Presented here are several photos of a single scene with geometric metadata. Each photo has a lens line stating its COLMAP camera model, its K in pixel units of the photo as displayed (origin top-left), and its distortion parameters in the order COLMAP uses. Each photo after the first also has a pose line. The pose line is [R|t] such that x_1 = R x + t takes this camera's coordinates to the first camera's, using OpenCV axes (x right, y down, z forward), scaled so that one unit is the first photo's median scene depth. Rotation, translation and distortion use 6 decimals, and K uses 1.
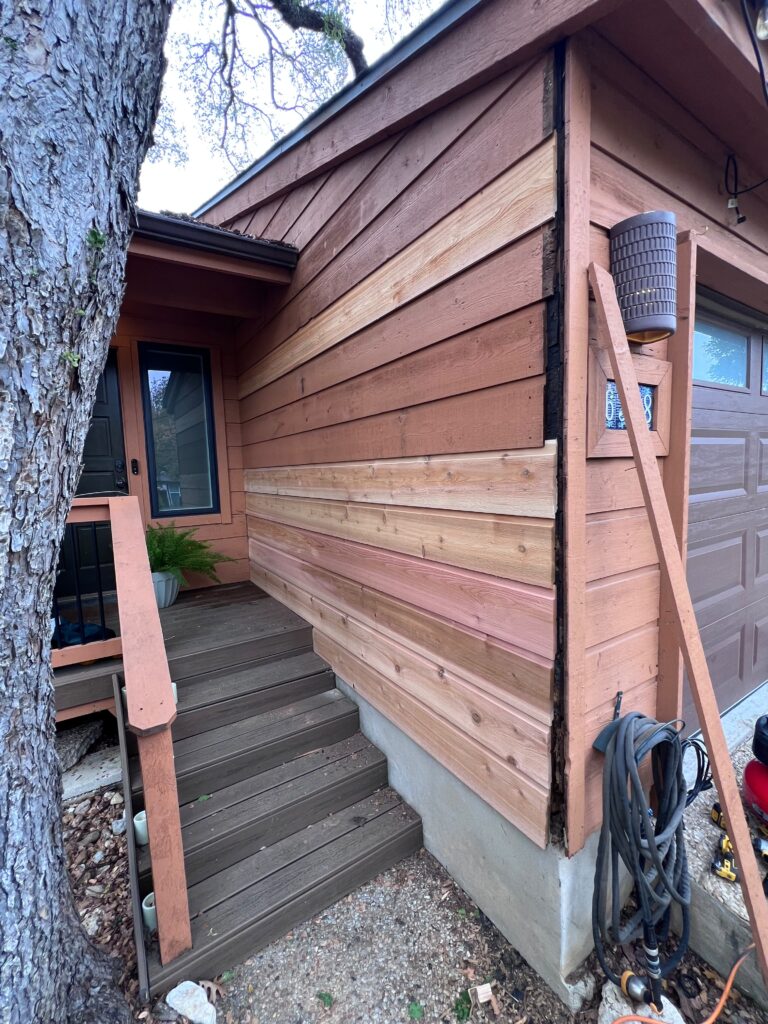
lens RADIAL K [[428.7, 0, 370.4], [0, 428.7, 520.8], [0, 0, 1]] dist [-0.000525, -0.000558]
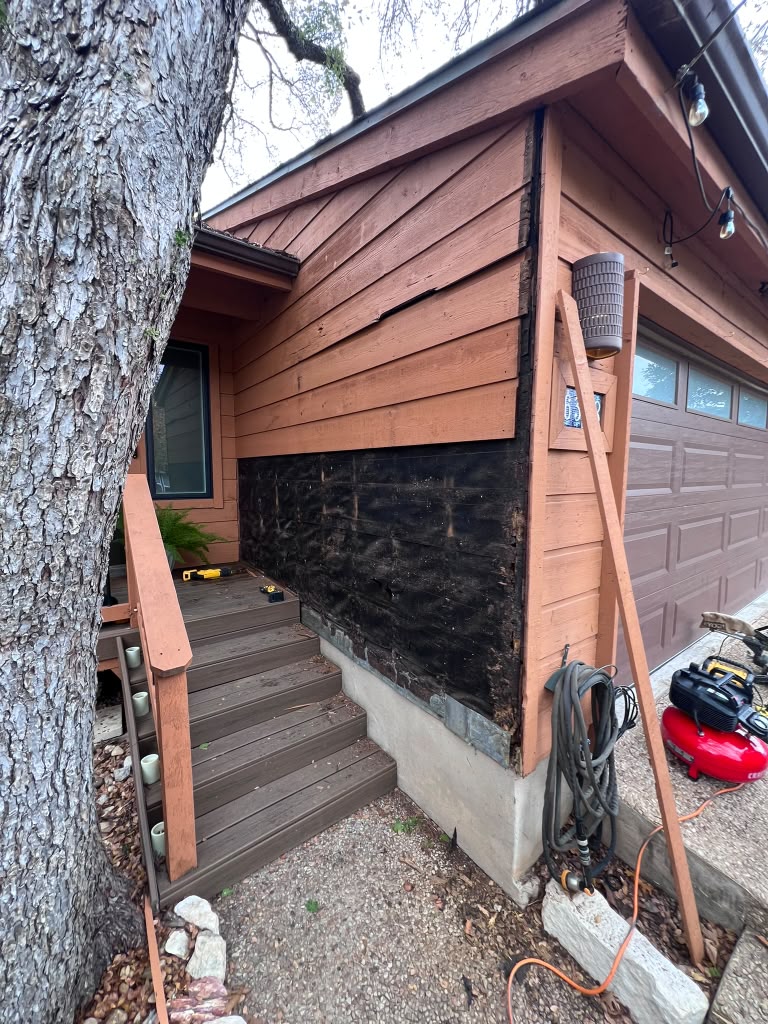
lens RADIAL K [[393.9, 0, 373.6], [0, 393.9, 516.7], [0, 0, 1]] dist [-0.001662, 0.000040]
pose [[0.996945, 0.033274, 0.070664, -0.057766], [-0.033378, 0.999443, 0.000292, 0.055025], [-0.070615, -0.002649, 0.997500, -0.075556]]
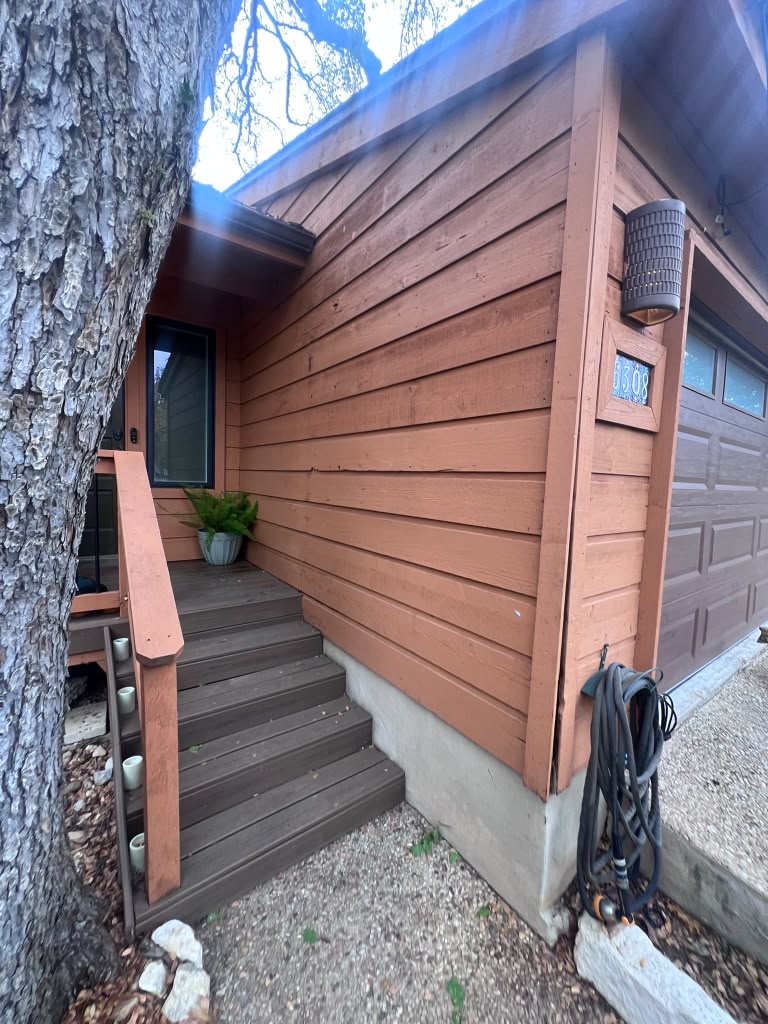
lens RADIAL K [[401.1, 0, 378.1], [0, 401.1, 511.9], [0, 0, 1]] dist [-0.001418, -0.000526]
pose [[0.995268, 0.065064, 0.072172, -0.087518], [-0.063810, 0.997771, -0.019550, 0.122446], [-0.073283, 0.014852, 0.997201, 0.026906]]
